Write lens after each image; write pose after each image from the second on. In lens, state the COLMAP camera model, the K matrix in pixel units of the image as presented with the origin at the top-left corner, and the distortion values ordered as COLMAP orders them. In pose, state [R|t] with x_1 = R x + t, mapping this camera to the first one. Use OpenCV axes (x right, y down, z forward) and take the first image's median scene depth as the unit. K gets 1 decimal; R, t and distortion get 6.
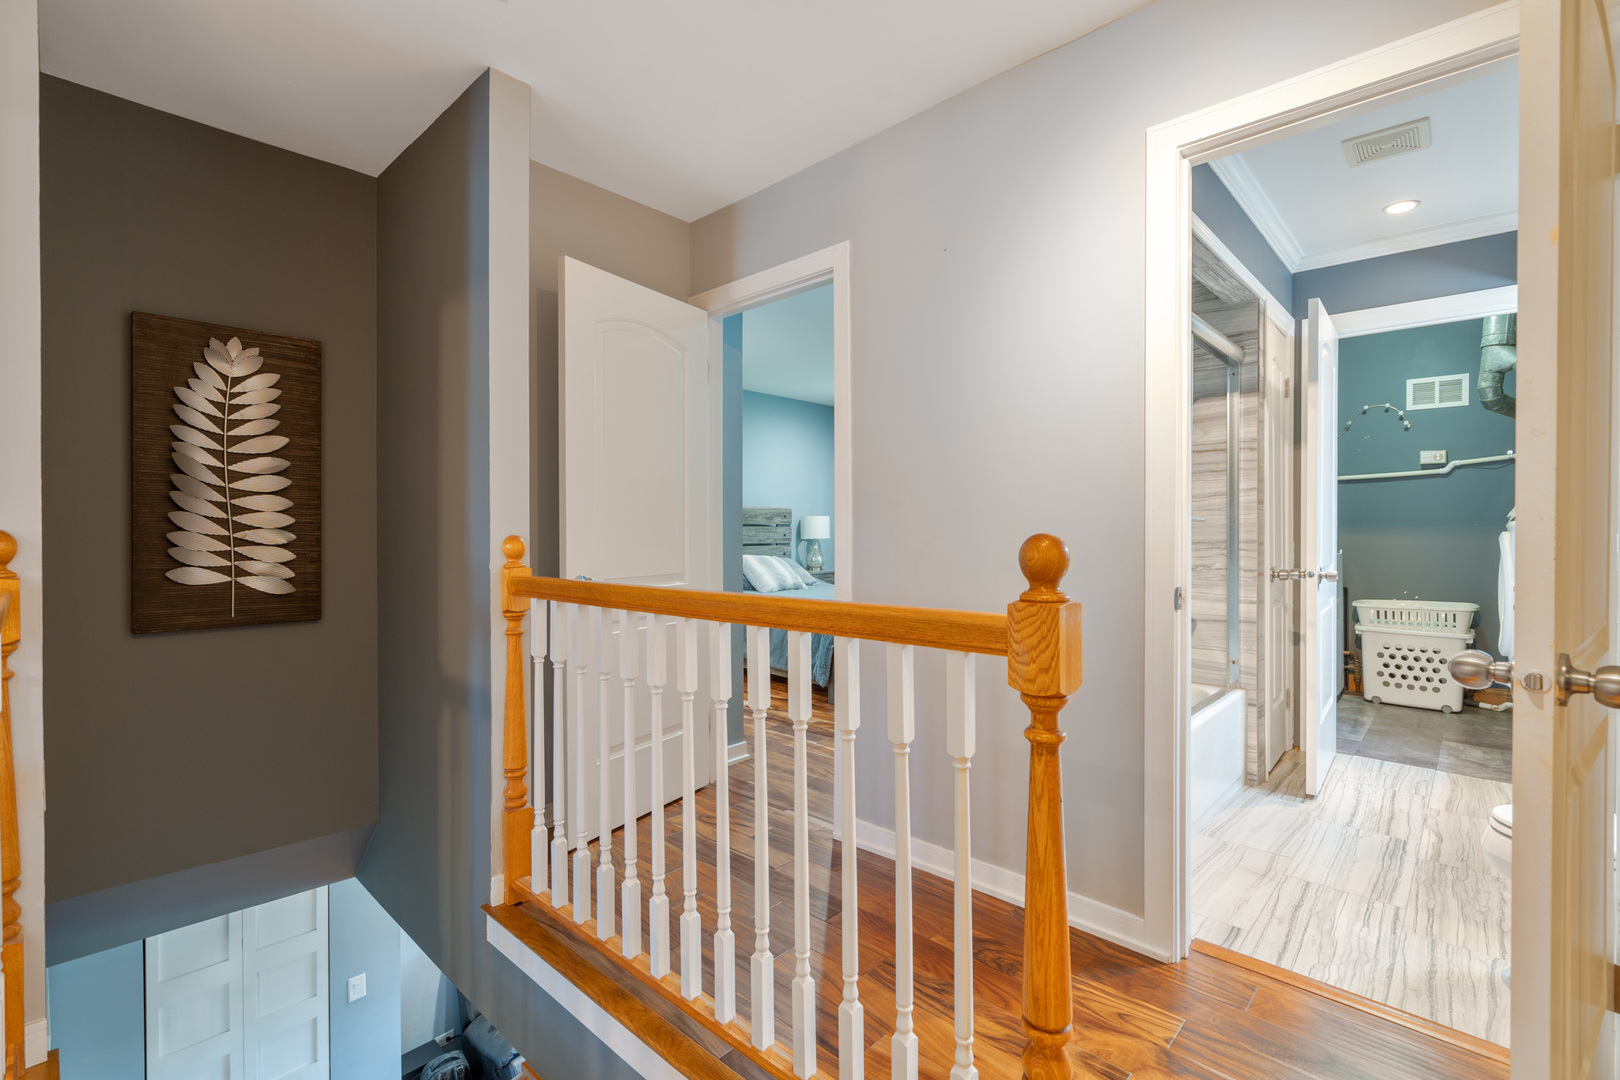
lens RADIAL K [[727.2, 0, 807.2], [0, 727.2, 531.0], [0, 0, 1]] dist [-0.006085, 0.002060]
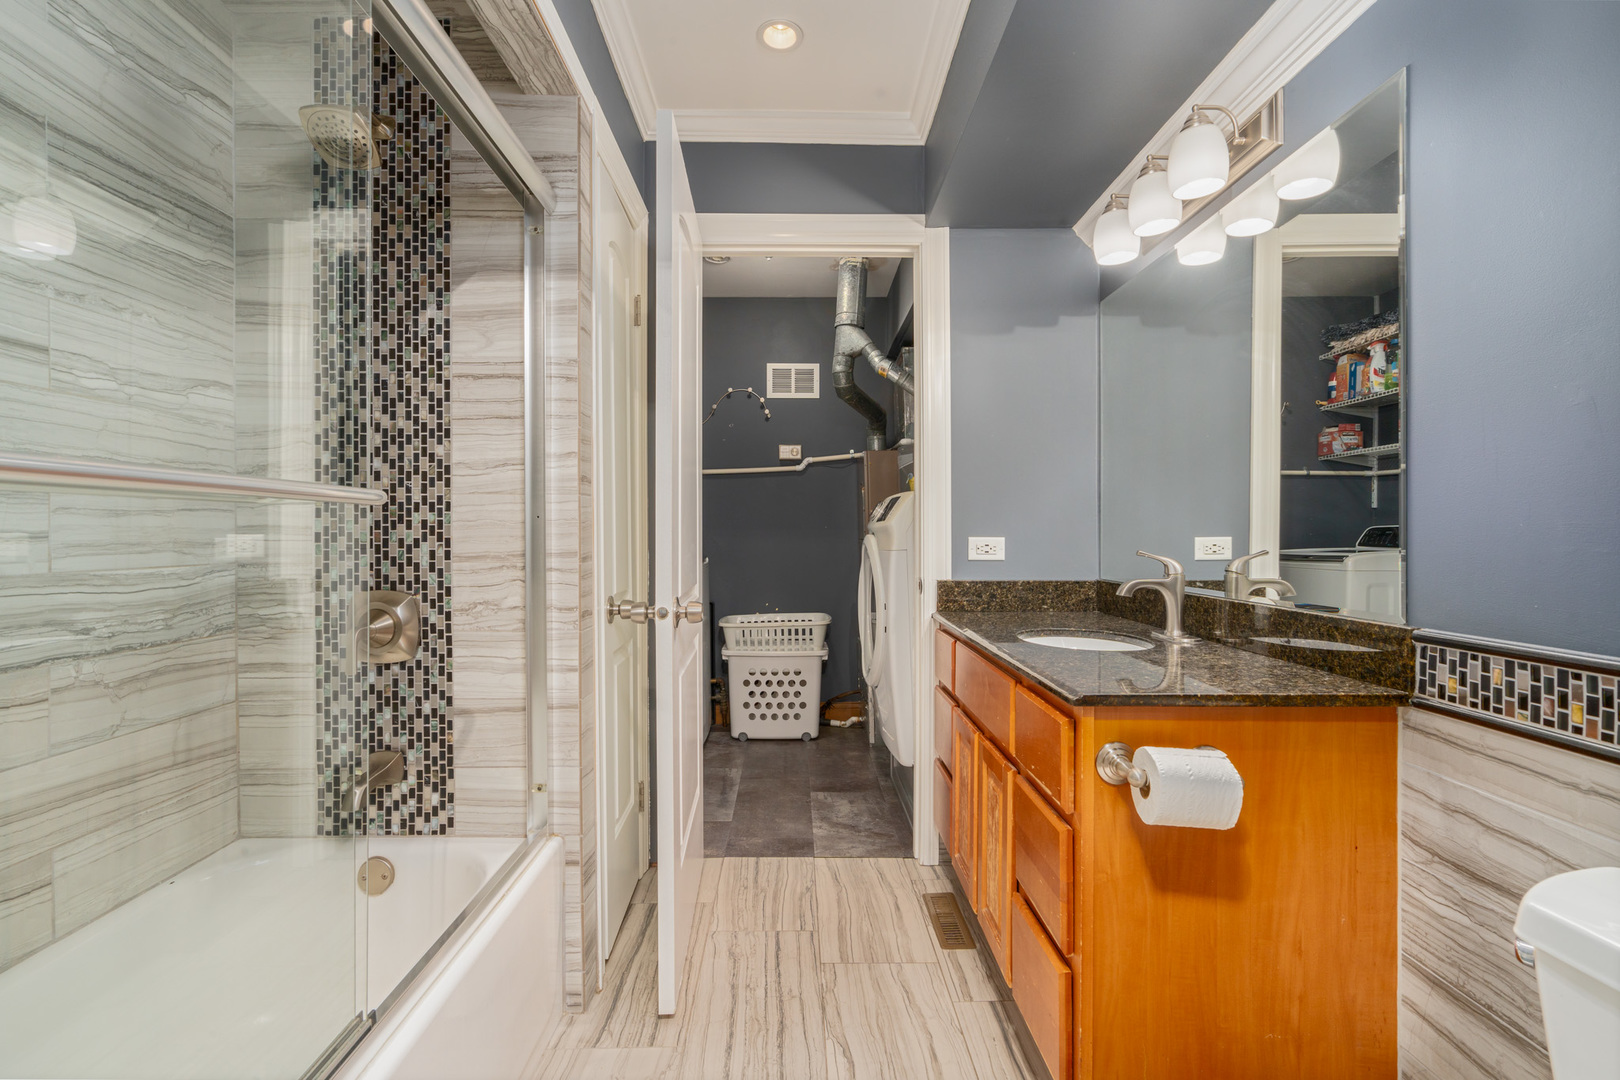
lens RADIAL K [[727.2, 0, 806.3], [0, 727.2, 537.7], [0, 0, 1]] dist [-0.006085, 0.002060]
pose [[0.717596, -0.005539, 0.696438, 0.321484], [0.005728, 0.999981, 0.002051, 0.002501], [-0.696436, 0.002518, 0.717614, 0.437403]]
